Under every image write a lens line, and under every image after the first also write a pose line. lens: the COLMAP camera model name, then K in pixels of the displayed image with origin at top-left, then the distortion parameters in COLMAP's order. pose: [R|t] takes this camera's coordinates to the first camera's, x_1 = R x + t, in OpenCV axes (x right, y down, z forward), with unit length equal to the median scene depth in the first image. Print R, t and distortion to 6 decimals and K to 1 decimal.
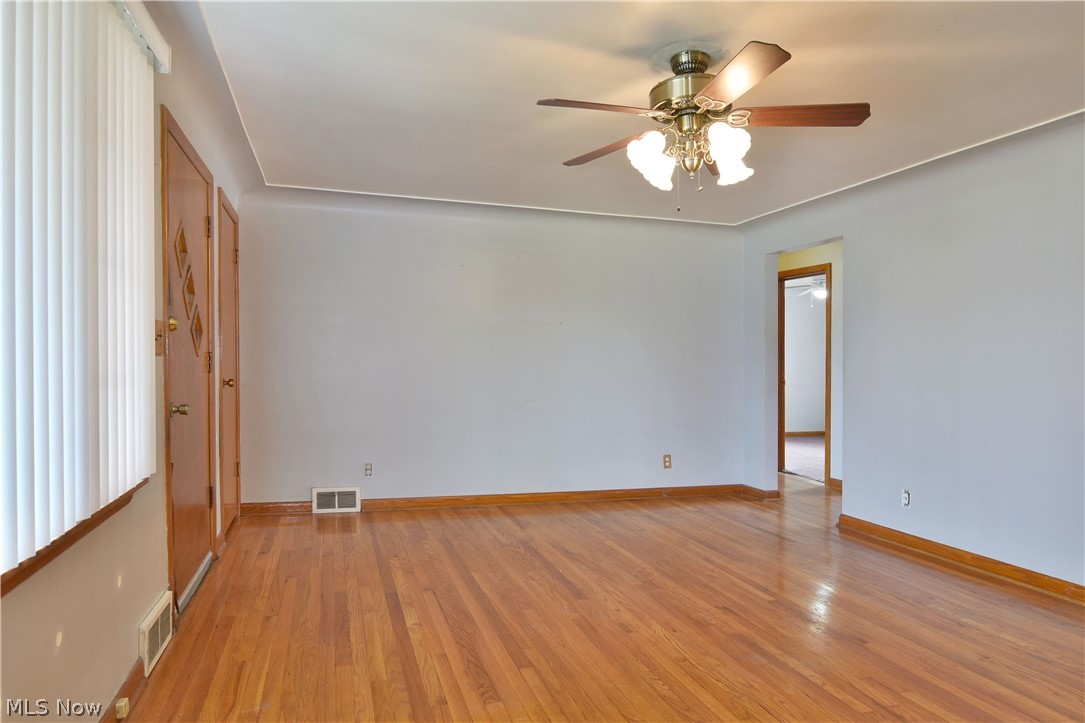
lens RADIAL K [[665.5, 0, 531.8], [0, 665.5, 368.5], [0, 0, 1]] dist [-0.014093, -0.001121]
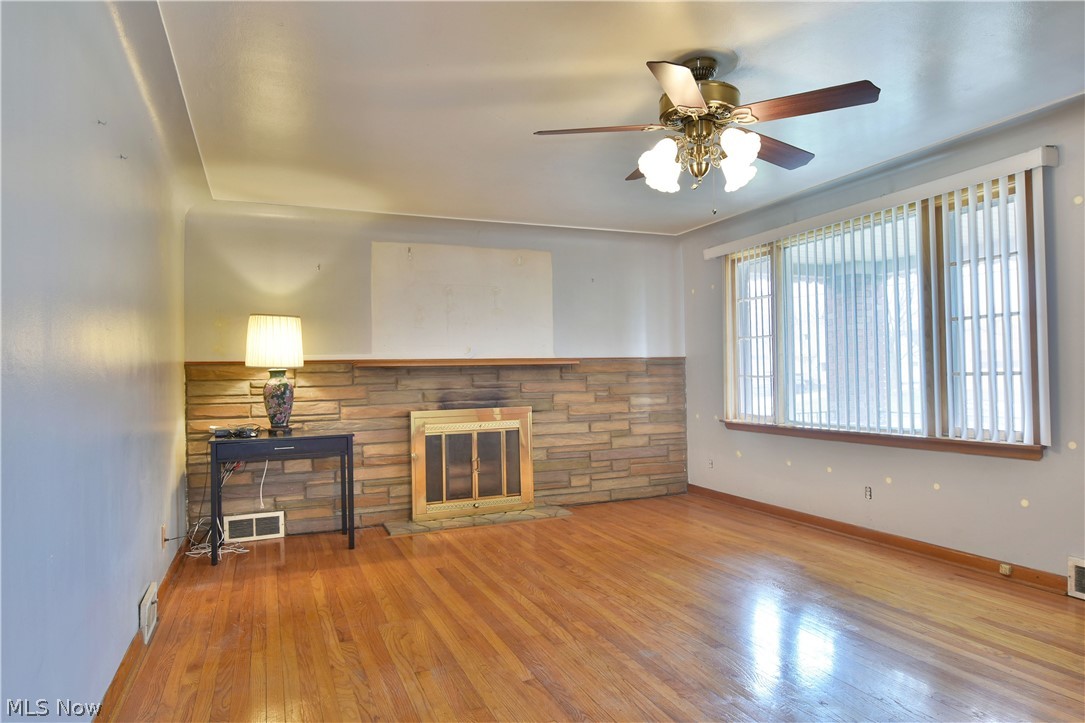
lens RADIAL K [[656.2, 0, 543.6], [0, 656.2, 364.4], [0, 0, 1]] dist [-0.014382, -0.003791]
pose [[-0.993950, -0.001375, -0.109829, 0.449607], [0.000033, 0.999918, -0.012819, -0.005979], [0.109837, -0.012746, -0.993868, 1.466709]]
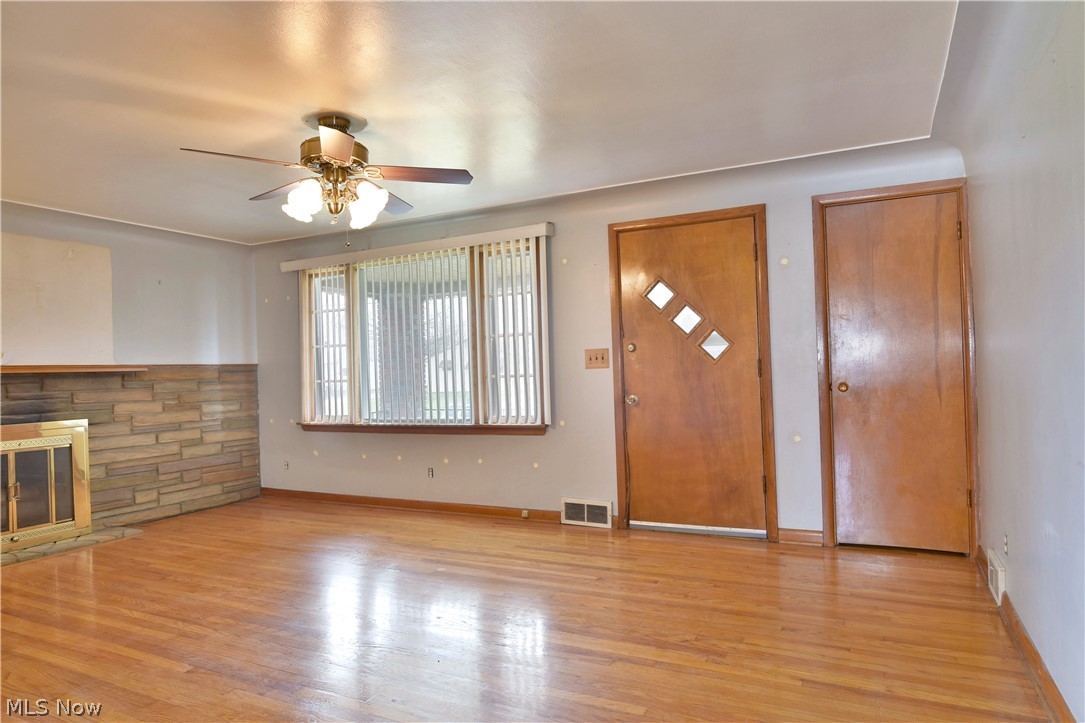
lens RADIAL K [[656.2, 0, 543.6], [0, 656.2, 364.4], [0, 0, 1]] dist [-0.014382, -0.003791]
pose [[-0.685560, -0.004109, -0.728005, 0.648188], [0.013897, 0.999728, -0.018729, -0.002677], [0.727883, -0.022957, -0.685316, 1.566139]]
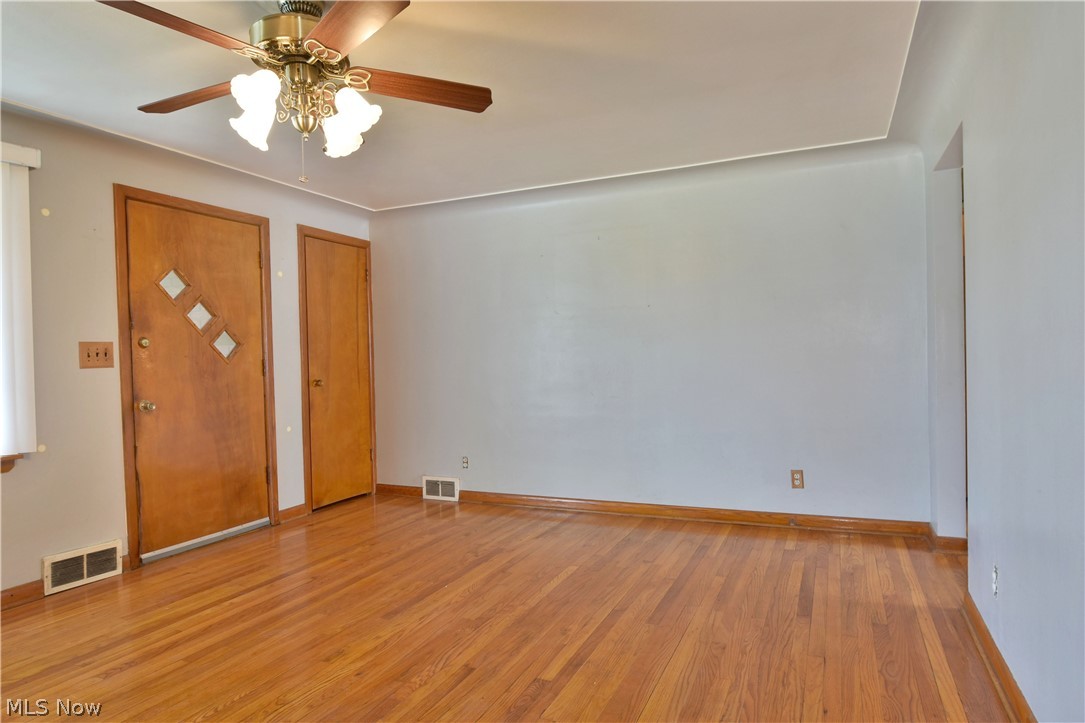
lens RADIAL K [[656.2, 0, 543.6], [0, 656.2, 364.4], [0, 0, 1]] dist [-0.014382, -0.003791]
pose [[0.754691, -0.028856, -0.655446, 0.769650], [0.036012, 0.999348, -0.002532, 0.003650], [0.655092, -0.021693, 0.755238, 0.420486]]
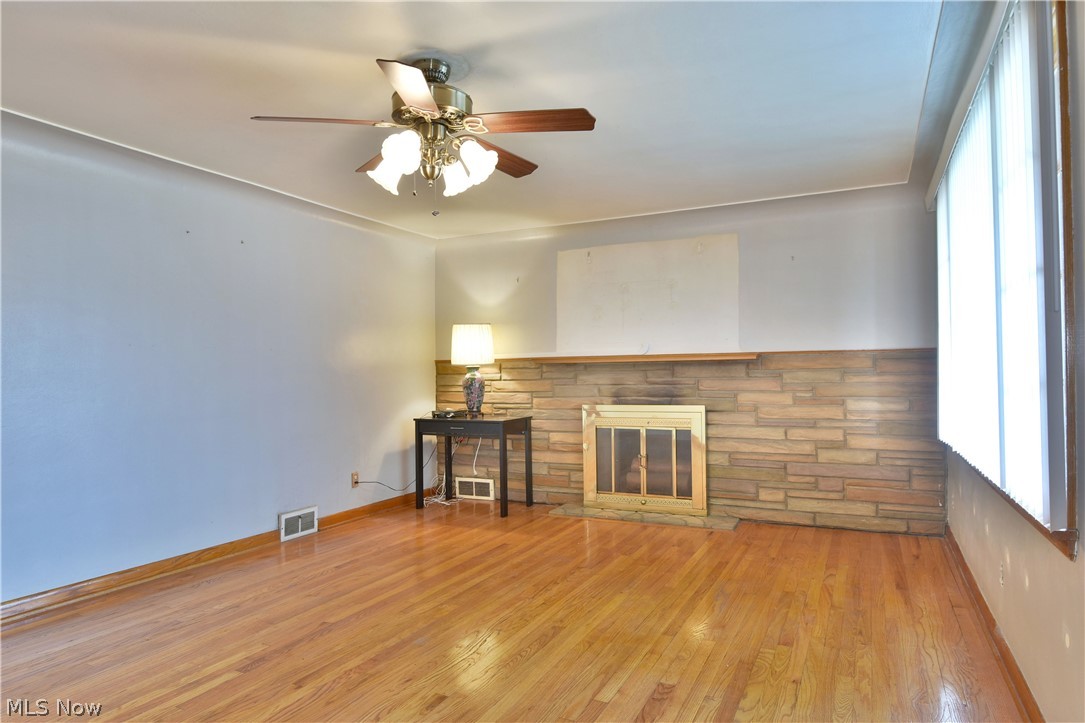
lens RADIAL K [[656.2, 0, 543.6], [0, 656.2, 364.4], [0, 0, 1]] dist [-0.014382, -0.003791]
pose [[-0.731991, -0.001039, 0.681313, -0.406050], [0.002119, 0.999991, 0.003801, -0.022486], [-0.681311, 0.004226, -0.731982, 1.206229]]
